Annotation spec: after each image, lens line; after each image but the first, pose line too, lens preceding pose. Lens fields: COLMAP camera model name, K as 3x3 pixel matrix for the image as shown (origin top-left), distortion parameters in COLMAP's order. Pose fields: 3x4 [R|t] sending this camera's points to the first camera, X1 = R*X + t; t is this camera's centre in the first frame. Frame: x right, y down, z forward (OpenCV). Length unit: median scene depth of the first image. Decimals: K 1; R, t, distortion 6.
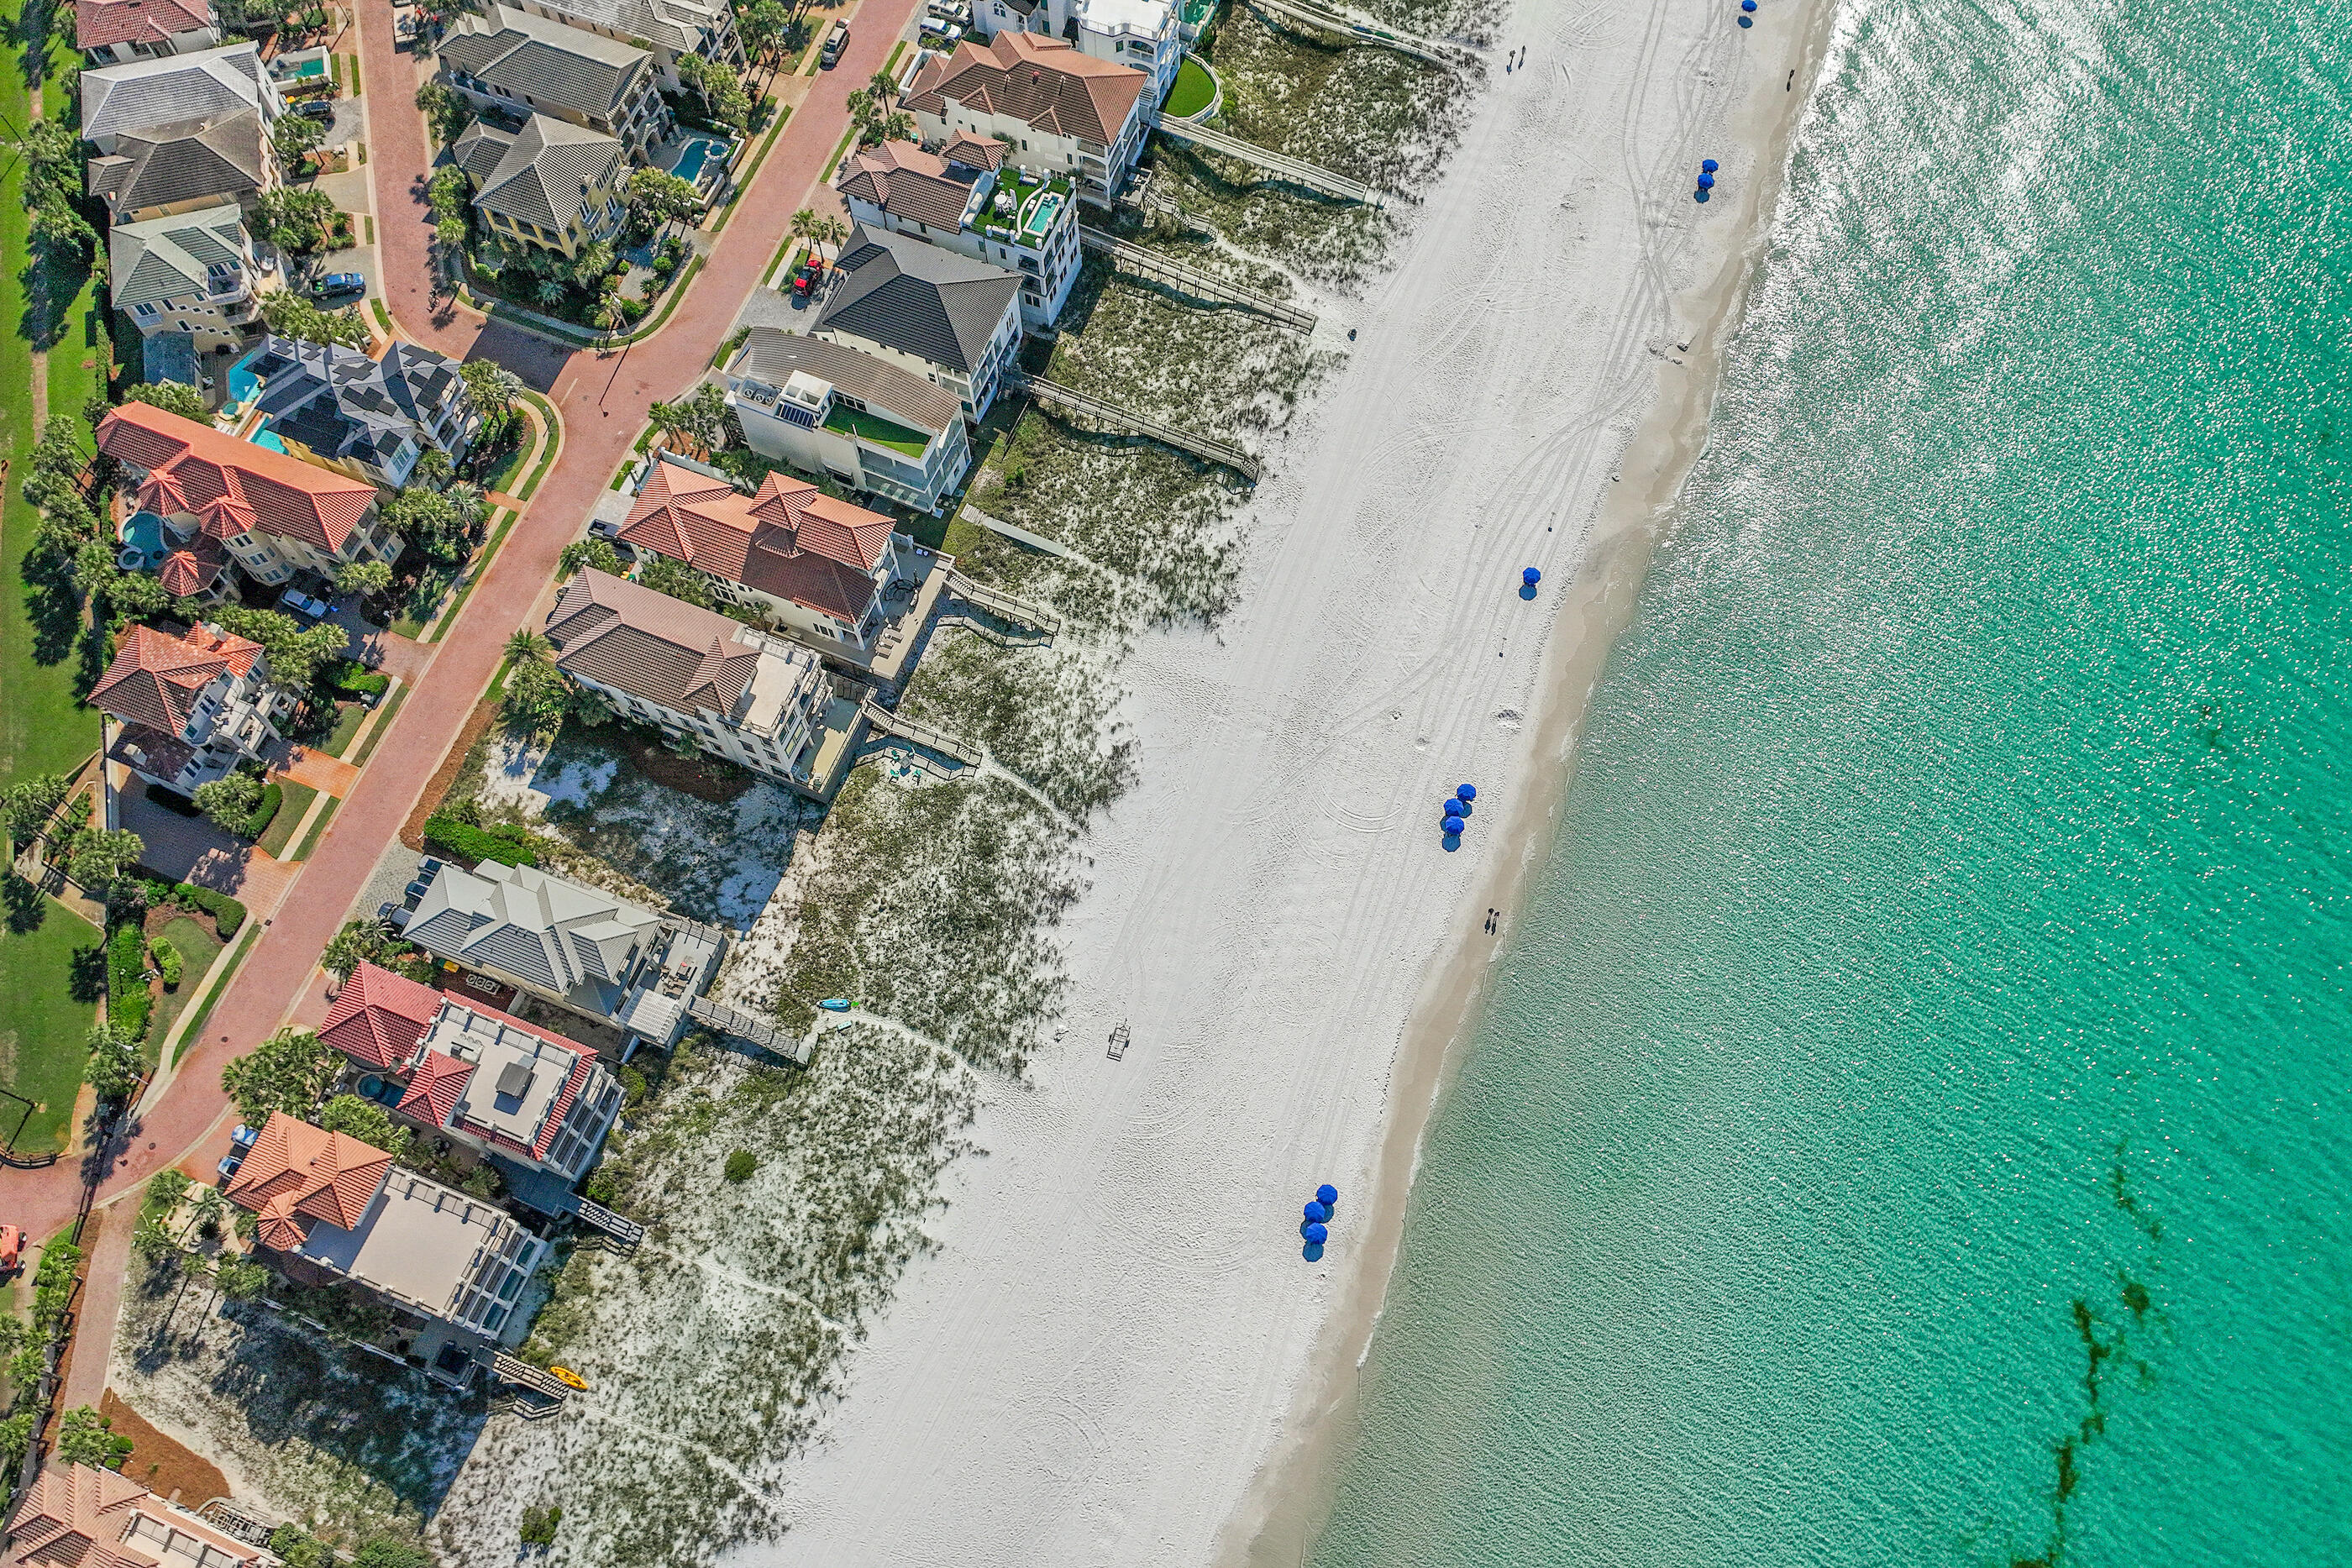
lens RADIAL K [[1994.7, 0, 1182.6], [0, 1994.7, 767.7], [0, 0, 1]] dist [0.005354, -0.009929]
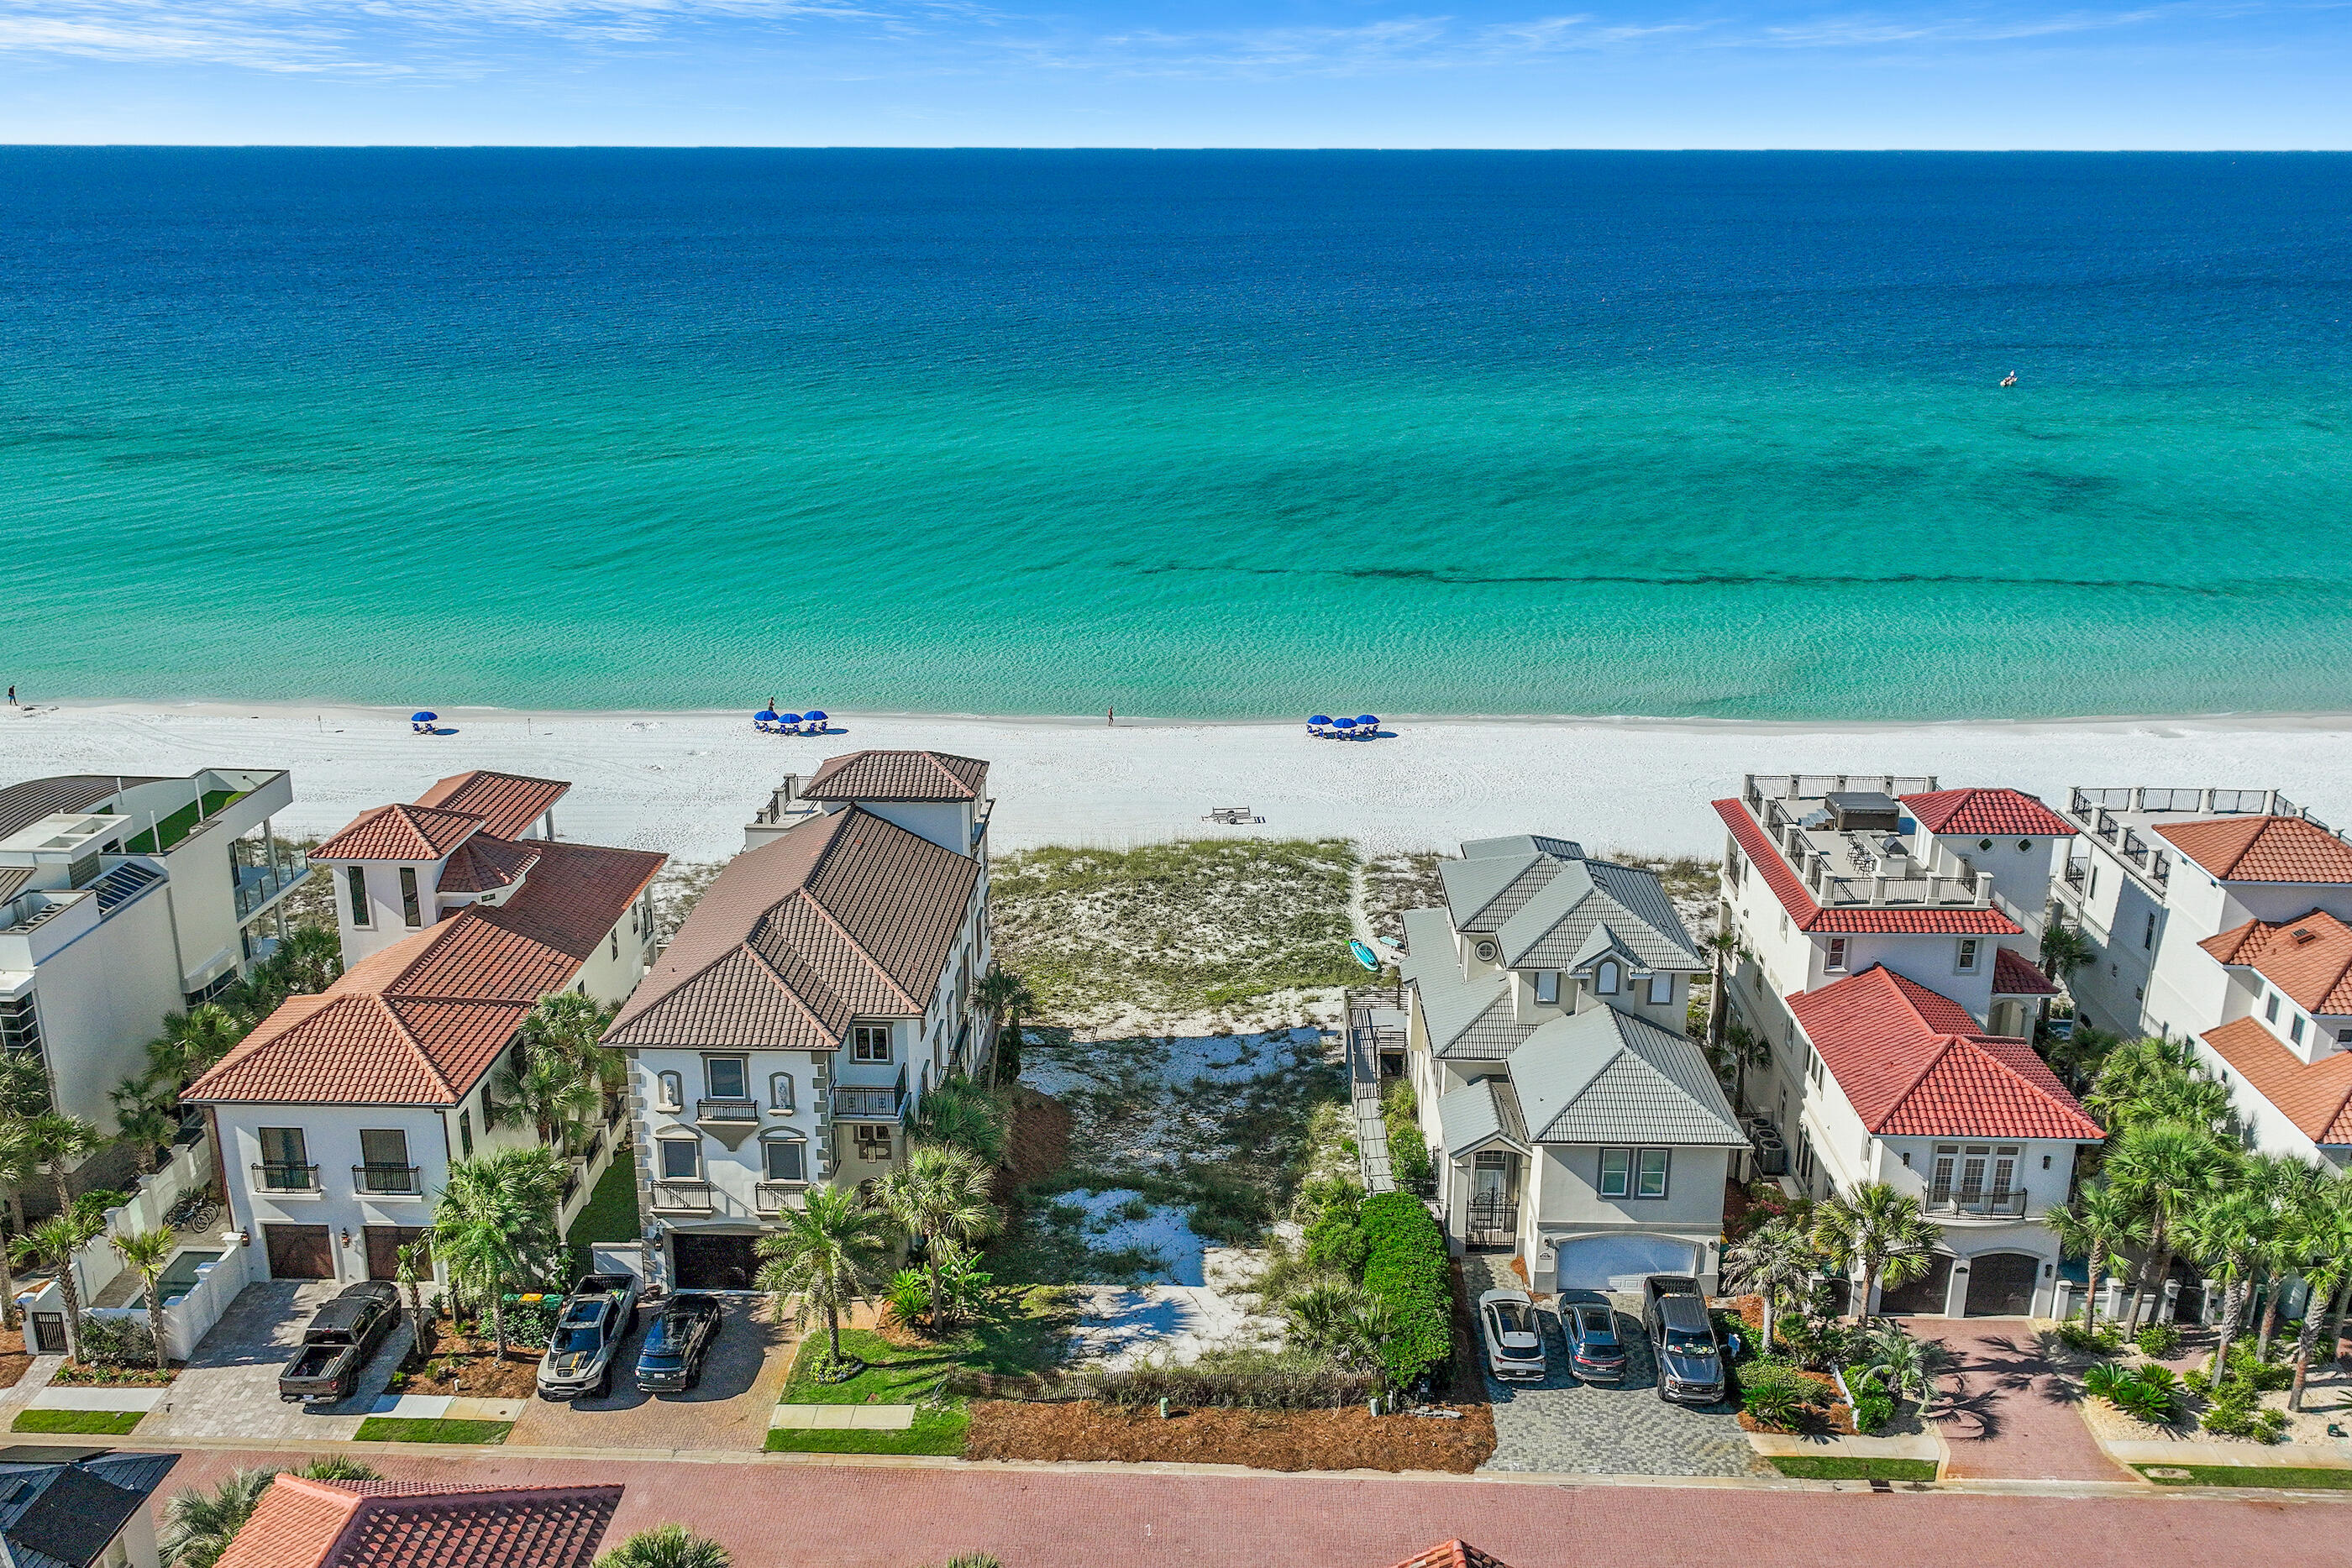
lens RADIAL K [[2002.9, 0, 1180.3], [0, 2002.9, 774.1], [0, 0, 1]] dist [0.003788, 0.000190]
pose [[-0.344976, -0.272241, 0.898263, -0.628741], [0.851996, 0.310715, 0.421377, -0.174782], [-0.393820, 0.910682, 0.124759, 0.869409]]
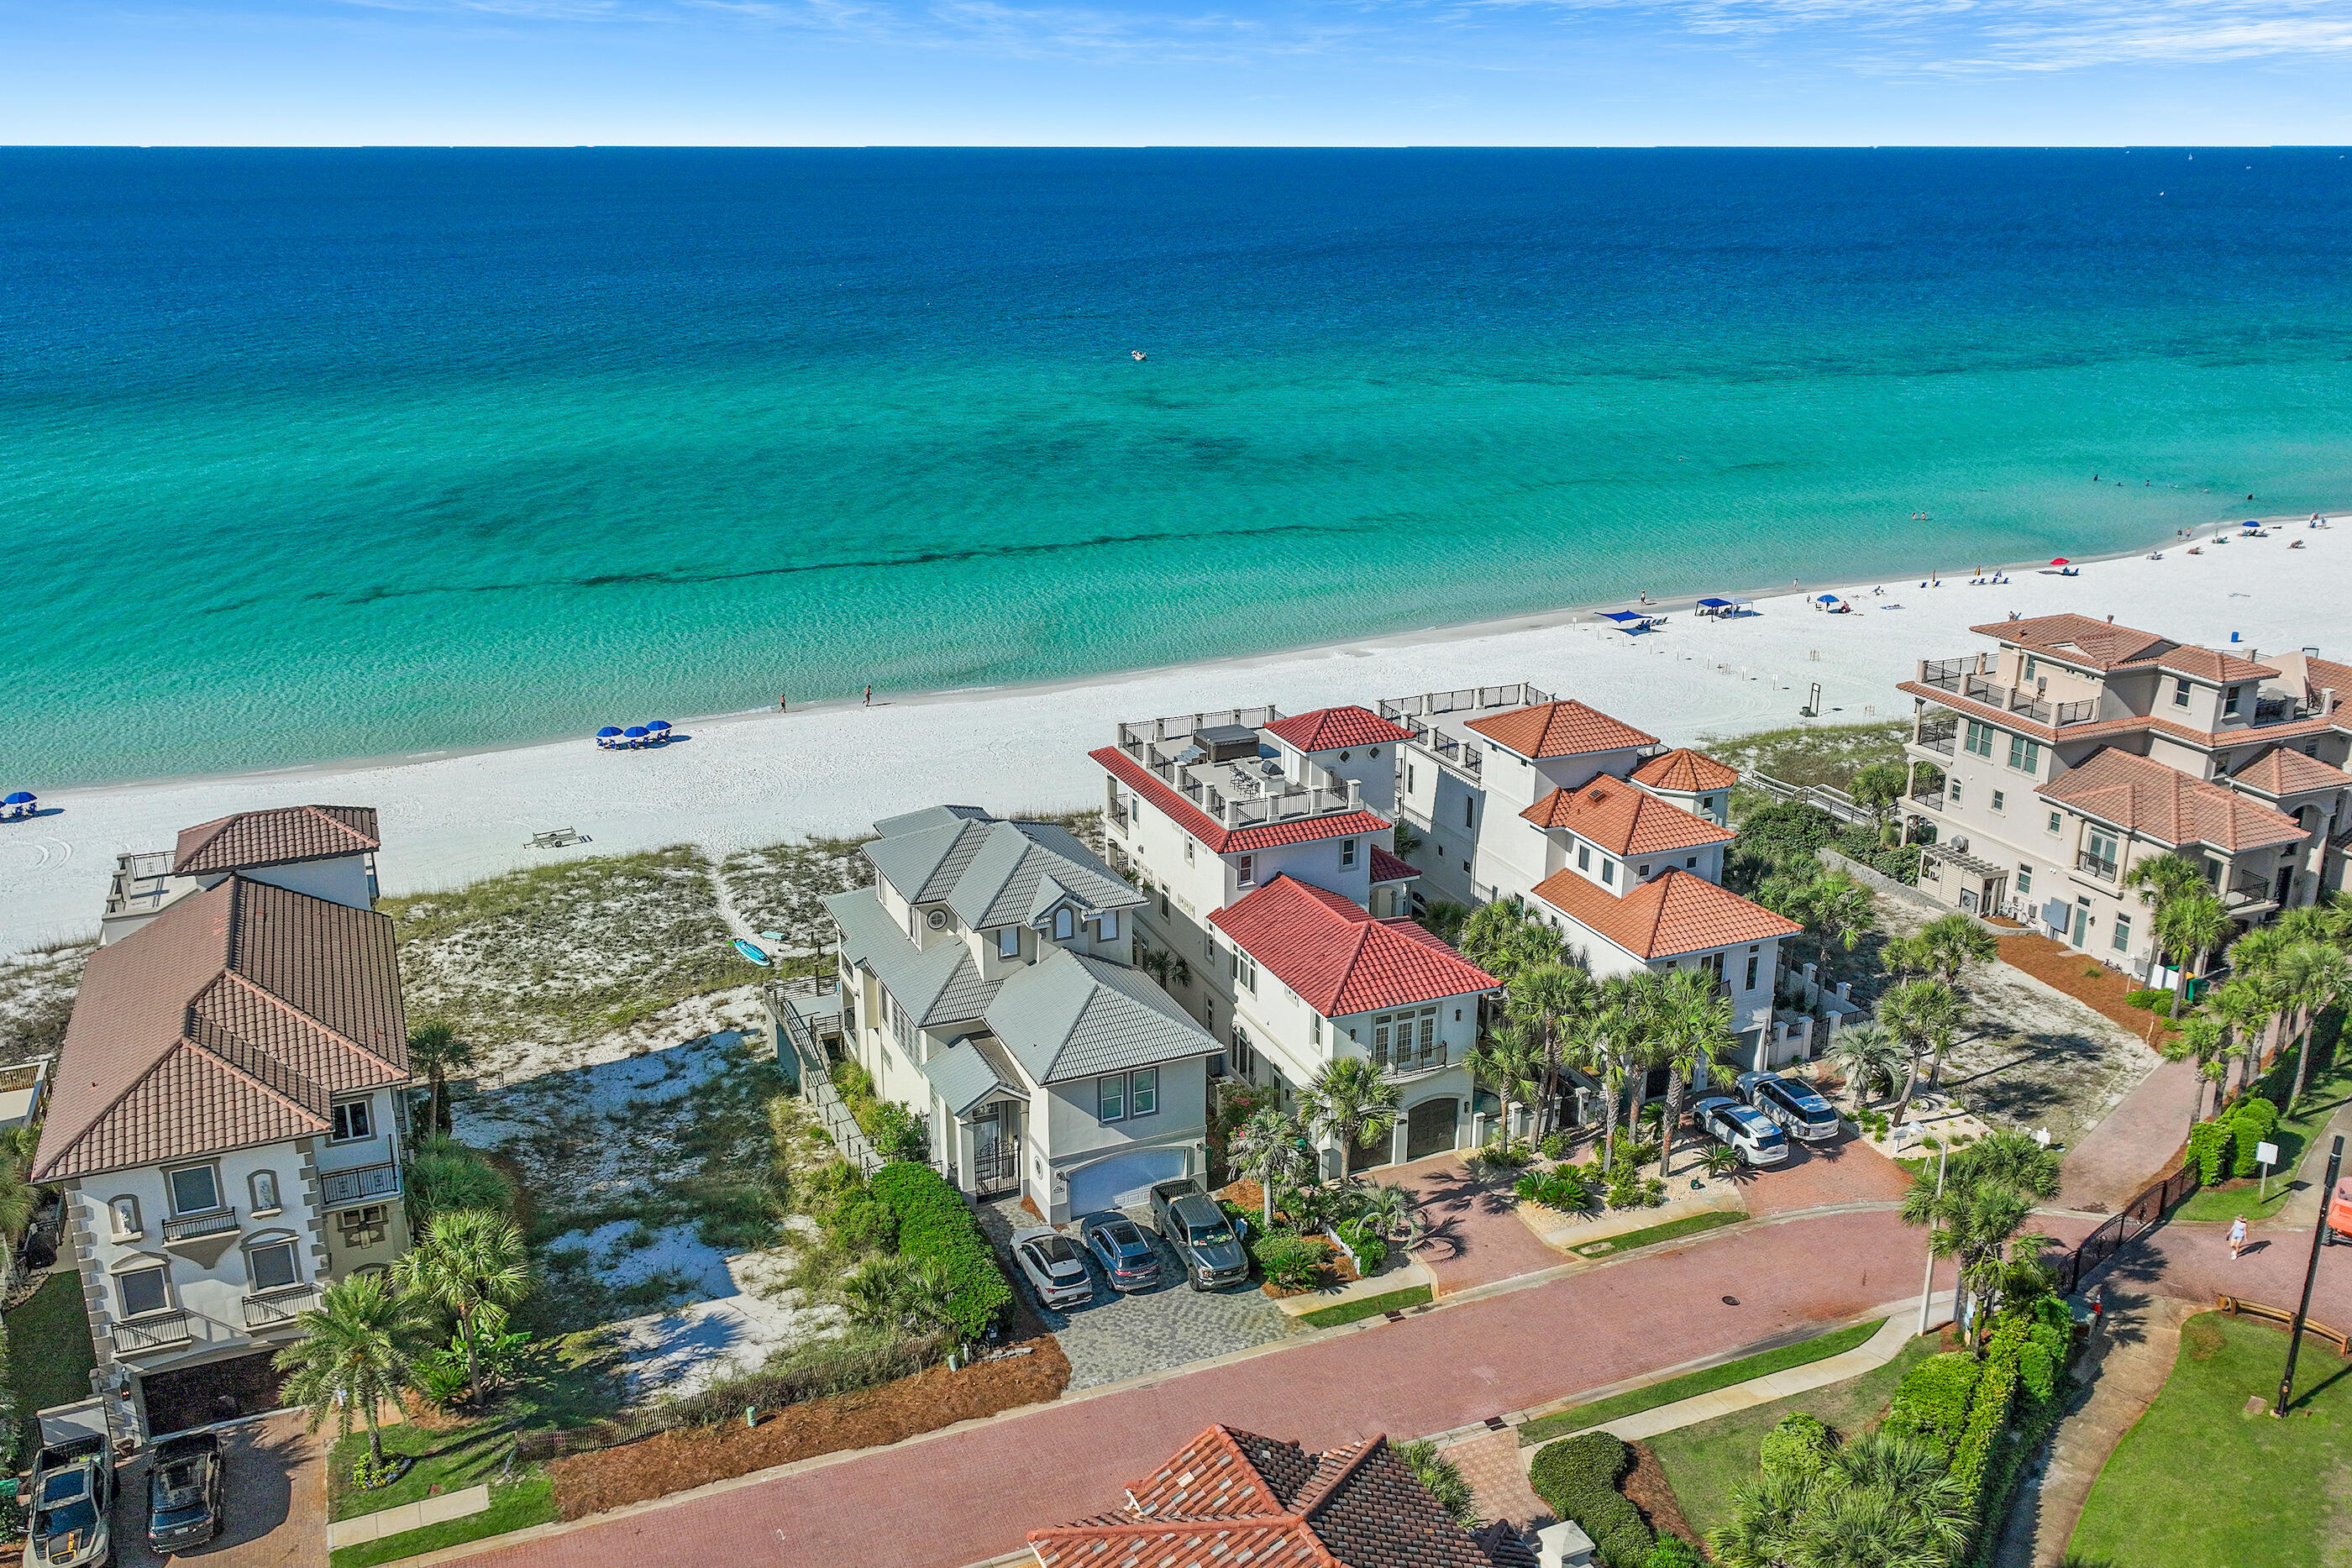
lens RADIAL K [[1978.5, 0, 1180.3], [0, 1978.5, 774.9], [0, 0, 1]] dist [0.006157, -0.007338]
pose [[-0.710616, -0.204100, 0.673326, -0.606850], [0.641535, 0.204980, 0.739199, -0.221783], [-0.288889, 0.957249, -0.014725, 0.890413]]
